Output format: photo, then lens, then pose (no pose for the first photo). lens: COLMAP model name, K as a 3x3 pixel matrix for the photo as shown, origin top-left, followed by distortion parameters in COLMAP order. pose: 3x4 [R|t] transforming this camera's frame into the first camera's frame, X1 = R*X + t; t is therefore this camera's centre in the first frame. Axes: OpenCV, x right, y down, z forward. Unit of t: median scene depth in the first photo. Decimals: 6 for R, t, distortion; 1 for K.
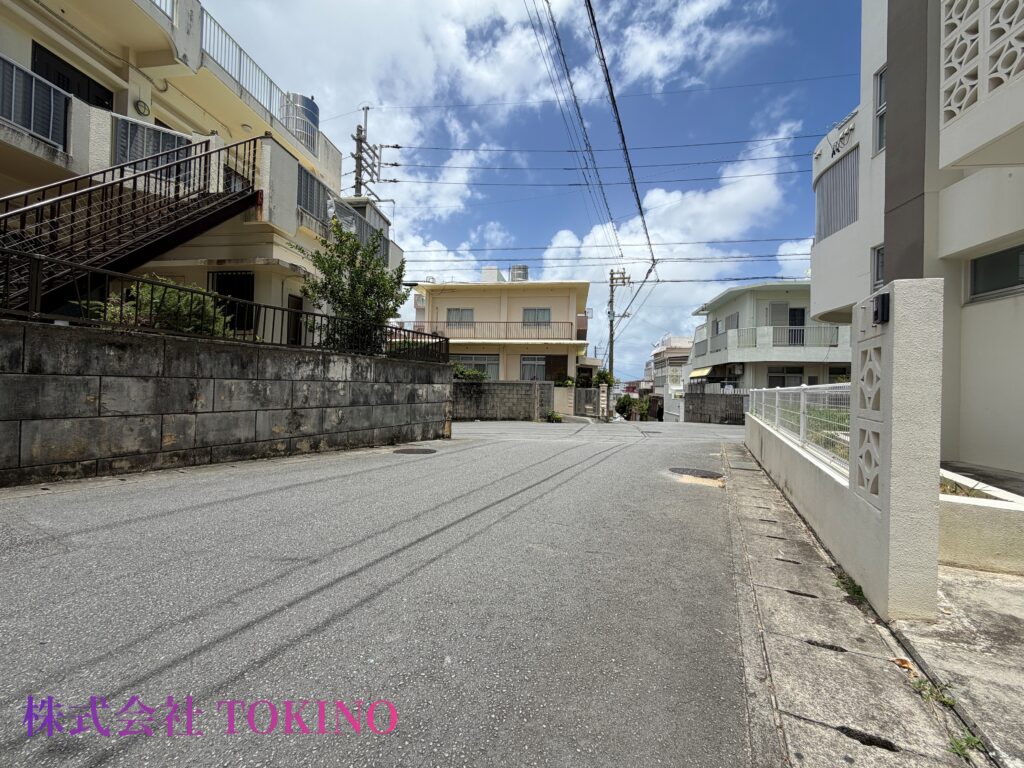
lens RADIAL K [[408.4, 0, 510.3], [0, 408.4, 380.5], [0, 0, 1]] dist [-0.000213, 0.000635]
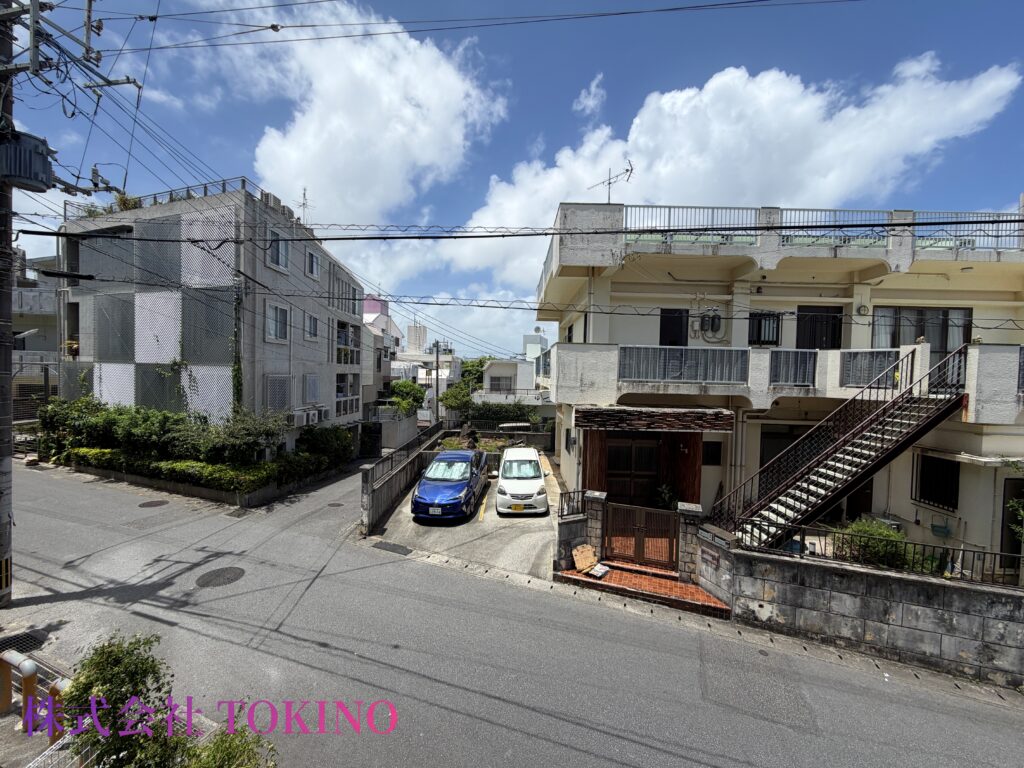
lens RADIAL K [[408.4, 0, 511.8], [0, 408.4, 388.8], [0, 0, 1]] dist [-0.000213, 0.000635]
pose [[0.121193, 0.007079, -0.992604, 0.474718], [-0.014439, 0.999881, 0.005368, -0.692438], [0.992524, 0.013681, 0.121281, -0.487774]]
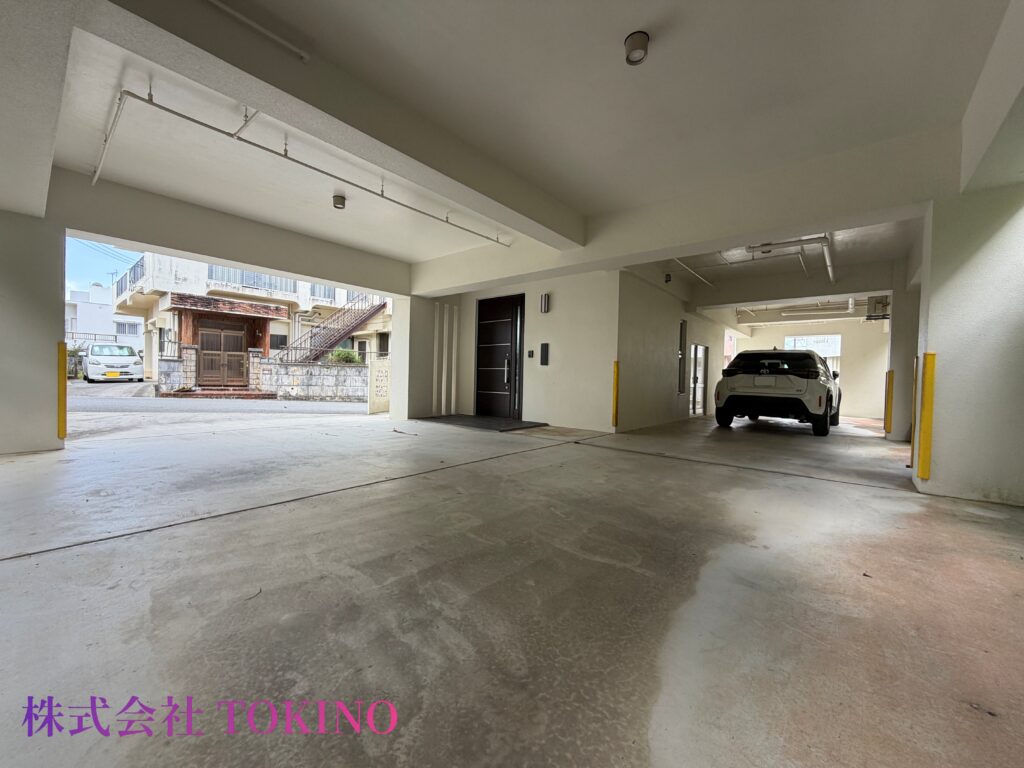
lens RADIAL K [[408.4, 0, 506.3], [0, 408.4, 380.6], [0, 0, 1]] dist [-0.000213, 0.000635]
pose [[0.835445, 0.004793, -0.549553, 2.066029], [-0.001328, 0.999977, 0.006702, 0.005458], [0.549573, -0.004869, 0.835432, -1.037349]]
